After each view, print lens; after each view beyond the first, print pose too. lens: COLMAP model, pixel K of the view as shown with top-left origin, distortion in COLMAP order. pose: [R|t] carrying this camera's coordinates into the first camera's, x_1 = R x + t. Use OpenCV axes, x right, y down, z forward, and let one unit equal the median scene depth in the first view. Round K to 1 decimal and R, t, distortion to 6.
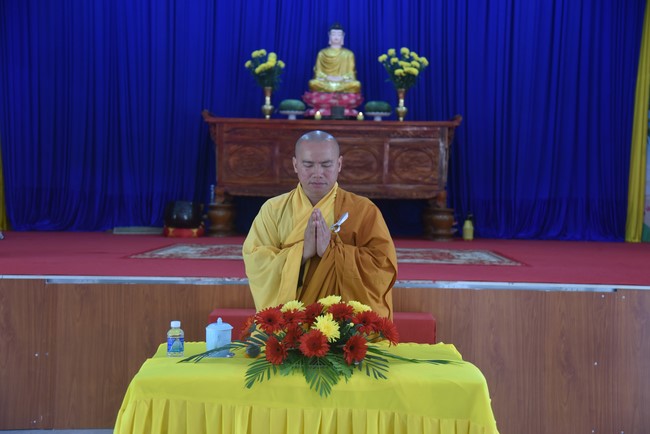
lens RADIAL K [[974.5, 0, 327.9], [0, 974.5, 215.2], [0, 0, 1]] dist [0.339997, 0.000000]
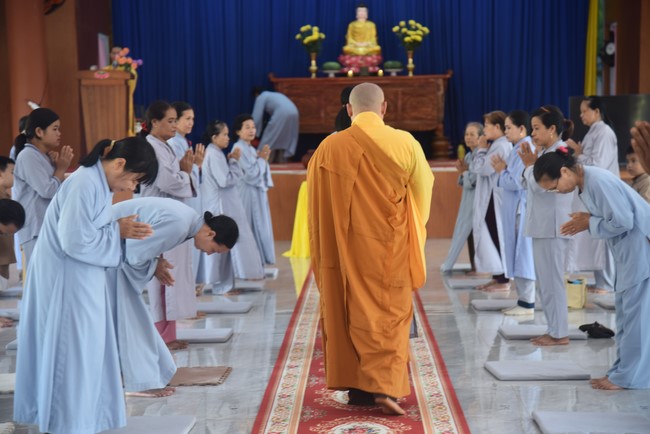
lens RADIAL K [[1611.7, 0, 324.5], [0, 1611.7, 217.3], [0, 0, 1]] dist [0.610859, 0.000000]
pose [[0.998994, -0.034143, -0.029076, 0.013624], [0.035064, 0.998880, 0.031781, 0.028866], [0.027958, -0.032769, 0.999072, -1.335370]]
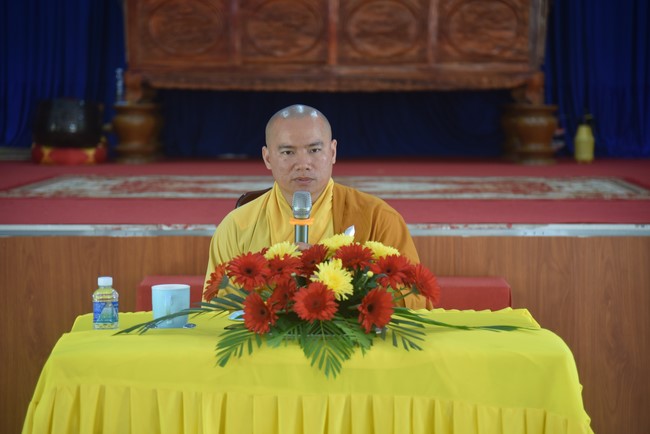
lens RADIAL K [[1893.7, 0, 323.9], [0, 1893.7, 222.5], [0, 0, 1]] dist [0.942220, 0.000000]
pose [[0.999867, -0.016033, -0.002897, -0.000978], [0.016159, 0.998589, 0.050578, 0.002502], [0.002082, -0.050618, 0.998716, -0.088342]]
